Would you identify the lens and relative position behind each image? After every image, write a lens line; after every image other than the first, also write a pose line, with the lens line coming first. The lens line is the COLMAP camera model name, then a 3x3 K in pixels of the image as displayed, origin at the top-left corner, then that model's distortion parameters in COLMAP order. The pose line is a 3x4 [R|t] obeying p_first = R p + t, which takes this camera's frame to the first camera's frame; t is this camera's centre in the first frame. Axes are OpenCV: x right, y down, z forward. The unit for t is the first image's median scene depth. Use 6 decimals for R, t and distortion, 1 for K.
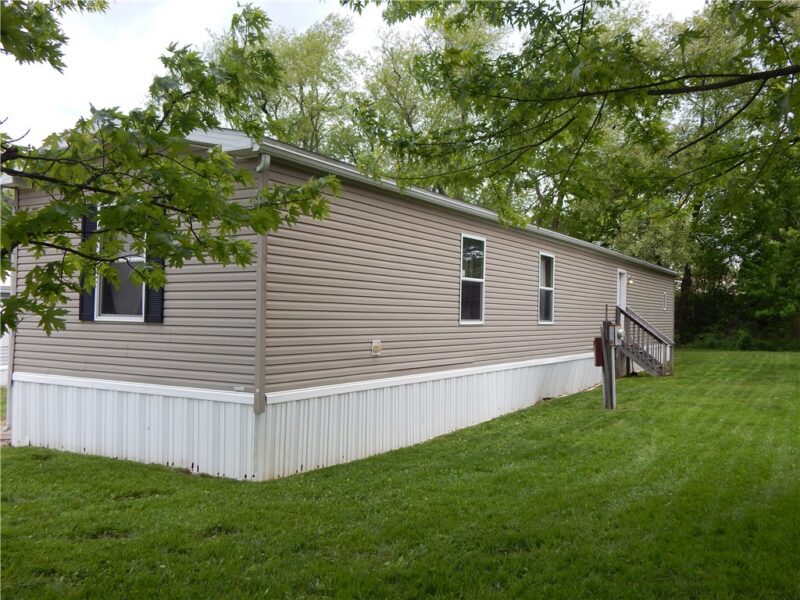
lens RADIAL K [[718.7, 0, 399.5], [0, 718.7, 303.2], [0, 0, 1]] dist [0.006239, -0.000381]
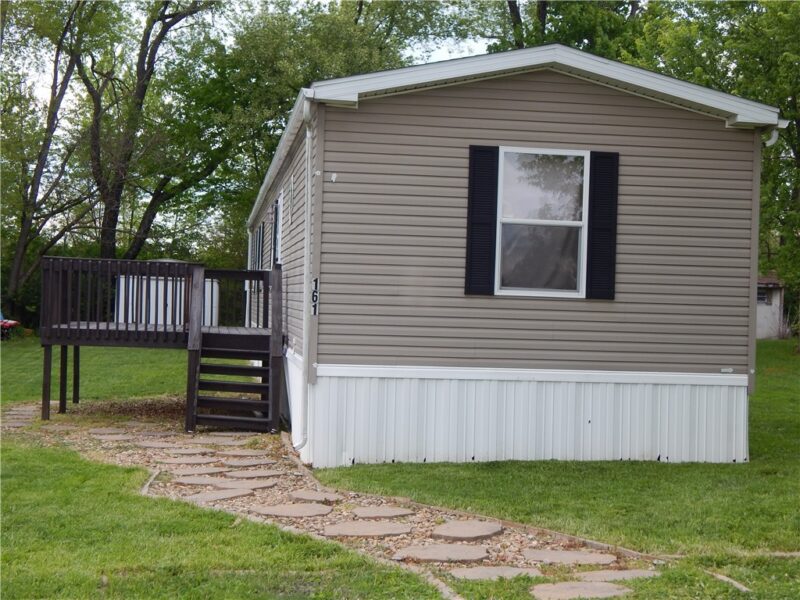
lens RADIAL K [[1254.6, 0, 401.0], [0, 1254.6, 299.7], [0, 0, 1]] dist [0.005101, 0.000000]
pose [[0.774204, 0.003523, 0.632927, -1.491476], [-0.035226, 0.998674, 0.037531, -0.020154], [-0.631955, -0.051352, 0.773302, -0.007409]]
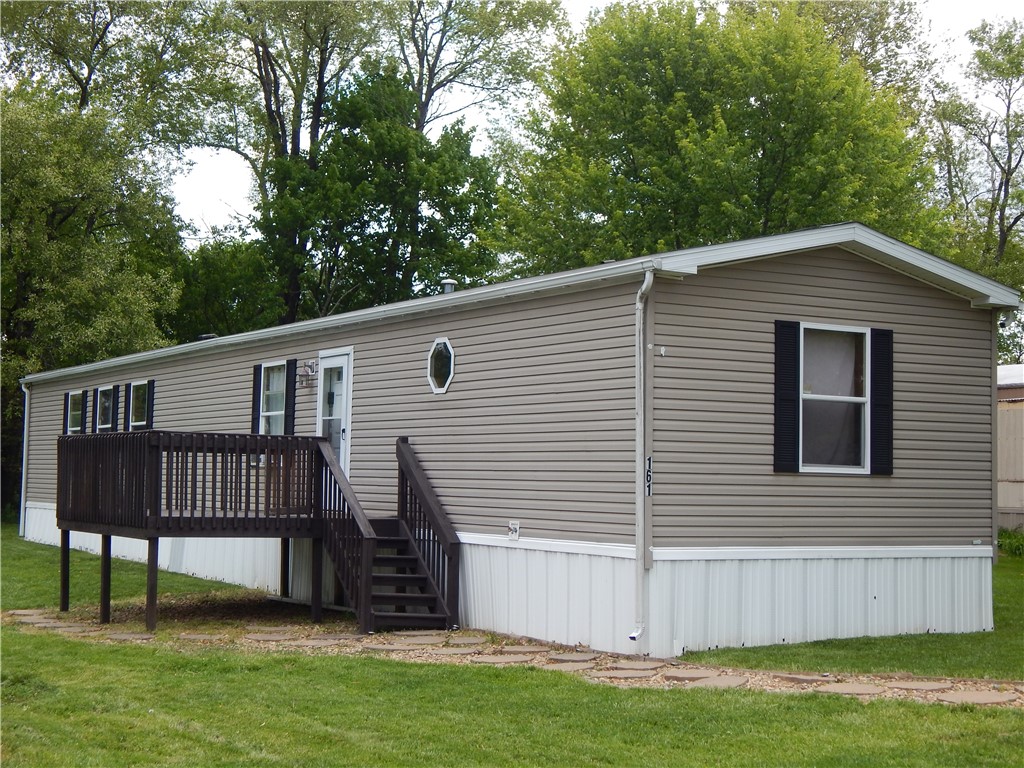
lens RADIAL K [[1605.8, 0, 512.3], [0, 1605.8, 383.1], [0, 0, 1]] dist [0.005101, 0.000000]
pose [[0.474049, 0.040921, 0.879547, -2.282820], [-0.035822, 0.998989, -0.027171, -0.014726], [-0.879769, -0.018627, 0.475036, 0.481381]]
